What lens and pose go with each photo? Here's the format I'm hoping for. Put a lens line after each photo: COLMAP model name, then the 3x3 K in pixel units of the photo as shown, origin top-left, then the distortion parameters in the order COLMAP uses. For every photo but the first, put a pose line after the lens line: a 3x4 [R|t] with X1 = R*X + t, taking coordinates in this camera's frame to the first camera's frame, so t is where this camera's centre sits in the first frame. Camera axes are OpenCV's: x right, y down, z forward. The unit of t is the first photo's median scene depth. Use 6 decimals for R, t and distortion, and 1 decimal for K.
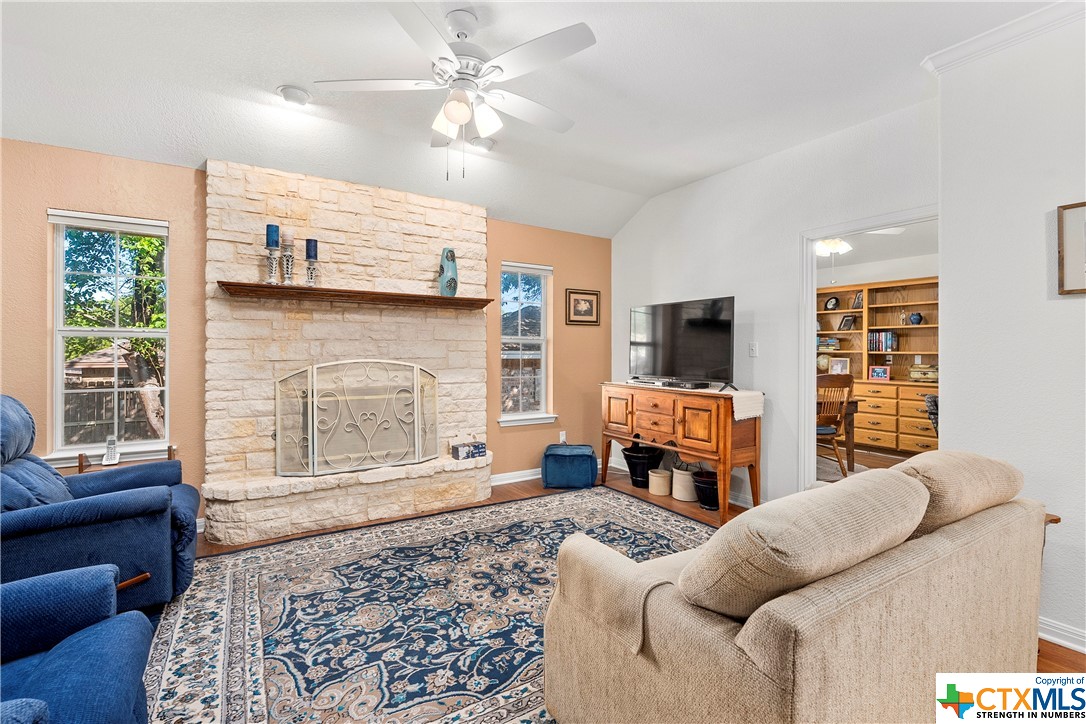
lens RADIAL K [[485.2, 0, 544.5], [0, 485.2, 354.2], [0, 0, 1]] dist [0.000044, 0.000061]
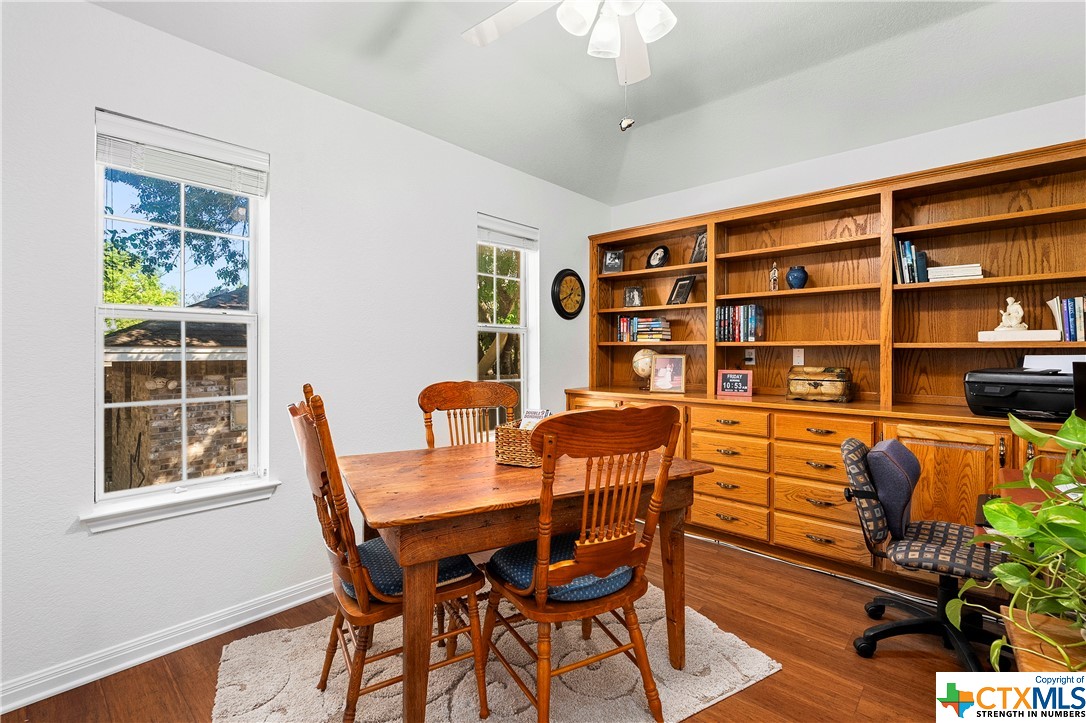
lens RADIAL K [[491.1, 0, 543.0], [0, 491.1, 361.5], [0, 0, 1]] dist [-0.000999, -0.000020]
pose [[0.967912, -0.008994, 0.251130, 0.382121], [0.005488, 0.999878, 0.014654, 0.007407], [-0.251231, -0.012806, 0.967843, 0.577626]]
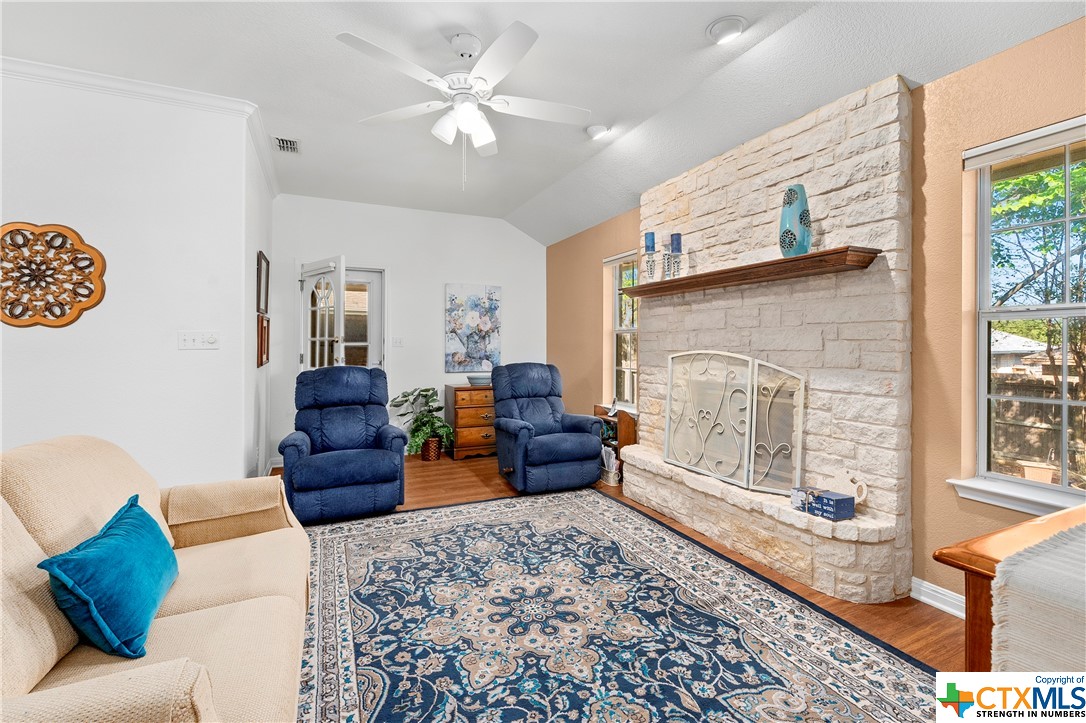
lens RADIAL K [[483.9, 0, 541.5], [0, 483.9, 343.5], [0, 0, 1]] dist [-0.002101, -0.000213]
pose [[-0.139575, -0.007365, -0.990184, 0.650299], [-0.005963, 0.999960, -0.006597, 0.006283], [0.990193, 0.004984, -0.139614, 0.965420]]
